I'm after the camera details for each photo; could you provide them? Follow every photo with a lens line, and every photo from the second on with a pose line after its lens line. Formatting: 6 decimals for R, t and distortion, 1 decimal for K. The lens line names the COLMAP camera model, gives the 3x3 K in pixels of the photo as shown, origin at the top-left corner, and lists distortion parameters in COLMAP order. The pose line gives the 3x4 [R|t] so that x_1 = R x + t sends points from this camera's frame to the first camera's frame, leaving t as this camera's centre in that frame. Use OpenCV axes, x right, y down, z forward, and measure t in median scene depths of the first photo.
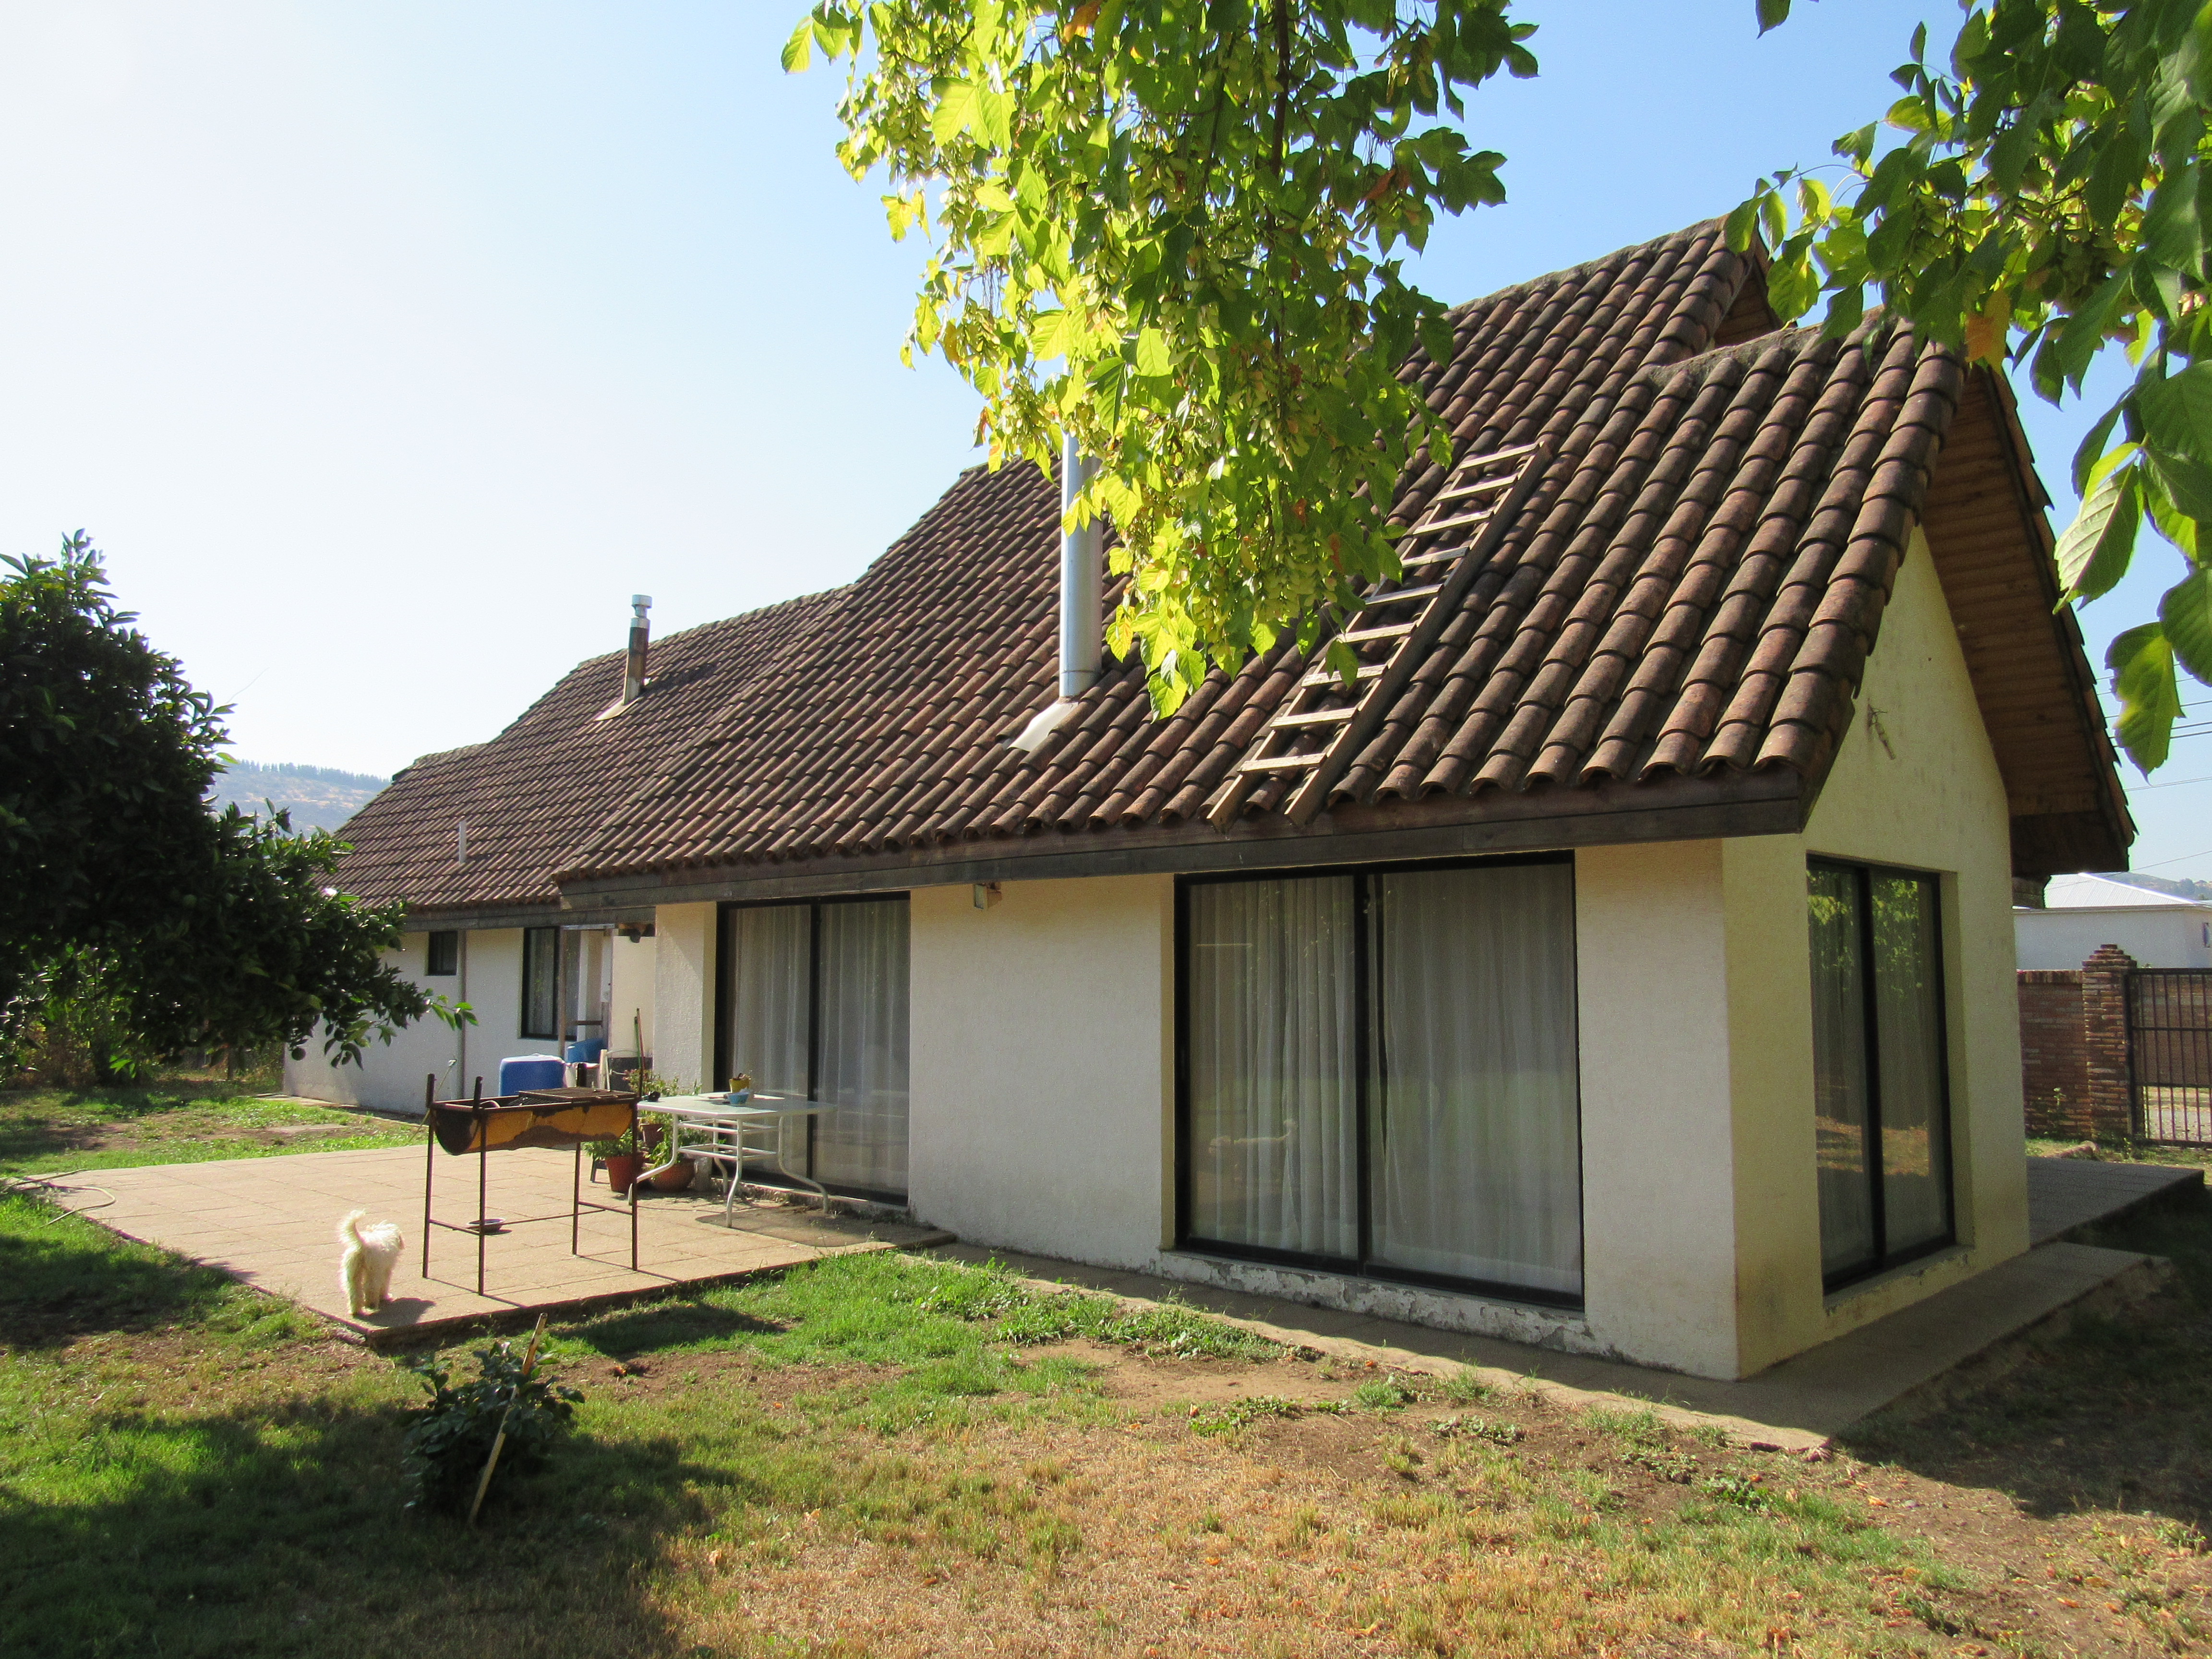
lens RADIAL K [[1567.4, 0, 1106.0], [0, 1567.4, 829.5], [0, 0, 1]] dist [-0.018570, -0.008889]
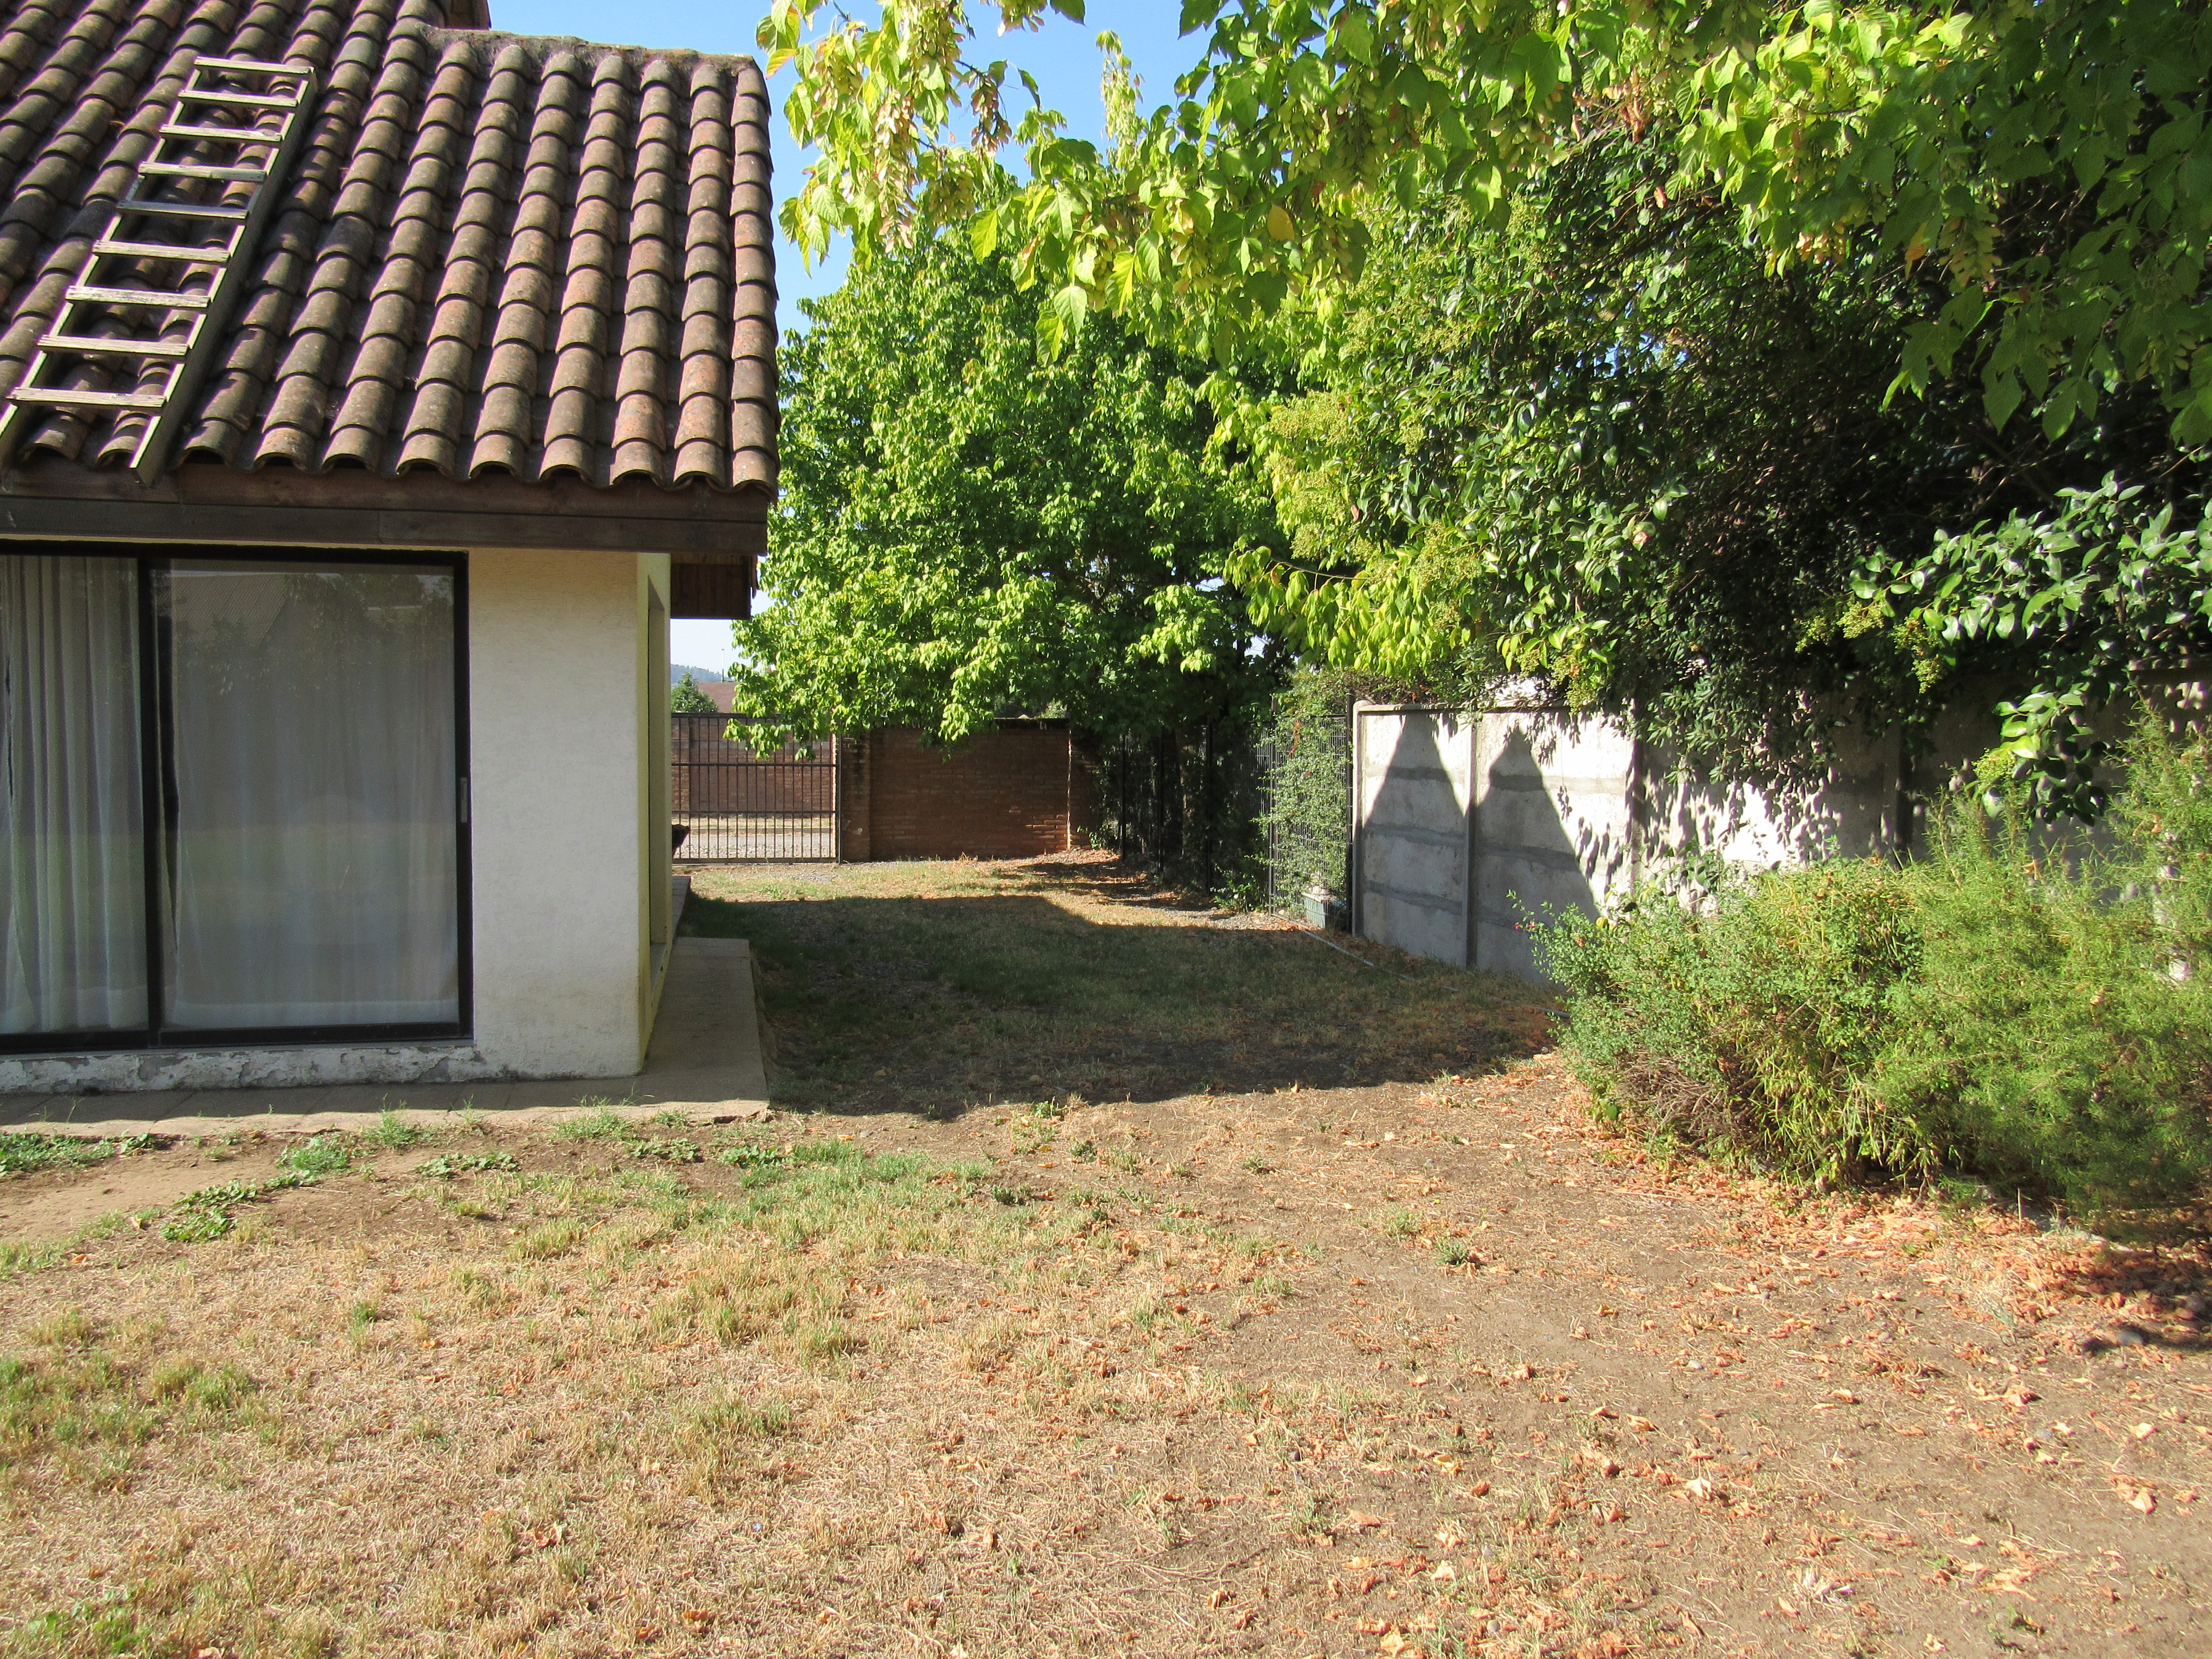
lens RADIAL K [[1567.4, 0, 1106.0], [0, 1567.4, 829.5], [0, 0, 1]] dist [-0.018570, -0.008889]
pose [[0.534555, -0.044834, 0.843943, -0.296727], [-0.090626, 0.989793, 0.109985, 0.041122], [-0.840260, -0.135276, 0.525036, 0.186300]]
